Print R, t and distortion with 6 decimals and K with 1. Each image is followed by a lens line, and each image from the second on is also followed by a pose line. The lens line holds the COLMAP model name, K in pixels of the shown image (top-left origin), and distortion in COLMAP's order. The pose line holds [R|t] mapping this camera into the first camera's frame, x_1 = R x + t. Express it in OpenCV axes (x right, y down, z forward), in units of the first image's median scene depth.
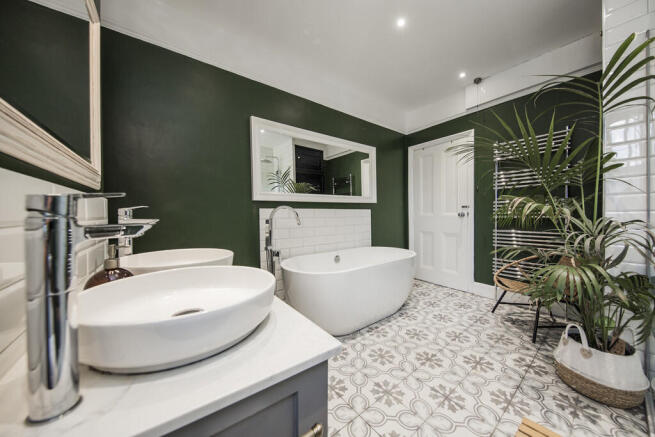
lens RADIAL K [[218.2, 0, 333.6], [0, 218.2, 217.9], [0, 0, 1]] dist [-0.002192, -0.001340]
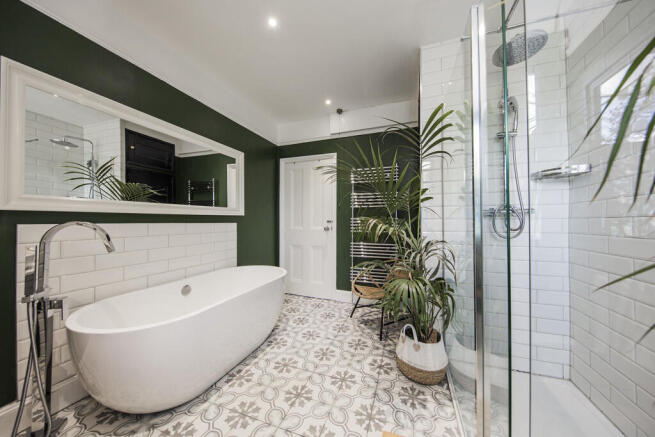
lens RADIAL K [[215.6, 0, 330.6], [0, 215.6, 218.1], [0, 0, 1]] dist [-0.000387, -0.000612]
pose [[0.845992, 0.021818, 0.532749, 0.046433], [-0.002839, 0.999333, -0.036419, -0.044426], [-0.533188, 0.029298, 0.845489, 0.123694]]
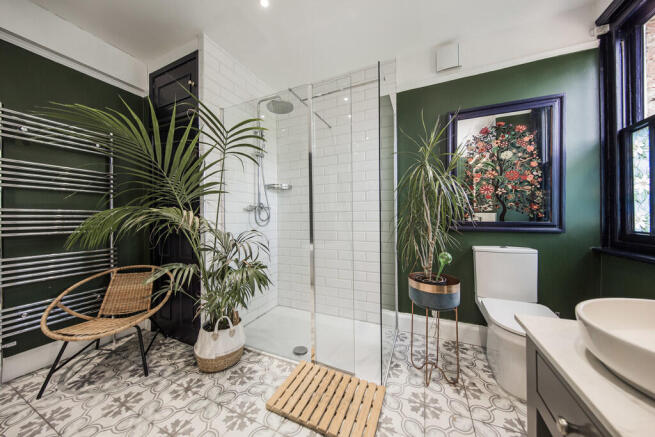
lens RADIAL K [[218.2, 0, 323.0], [0, 218.2, 215.1], [0, 0, 1]] dist [-0.002192, -0.001340]
pose [[-0.445256, 0.027357, 0.894986, -0.181584], [0.031793, 0.999386, -0.014732, -0.033554], [-0.894839, 0.021895, -0.445852, 0.690591]]
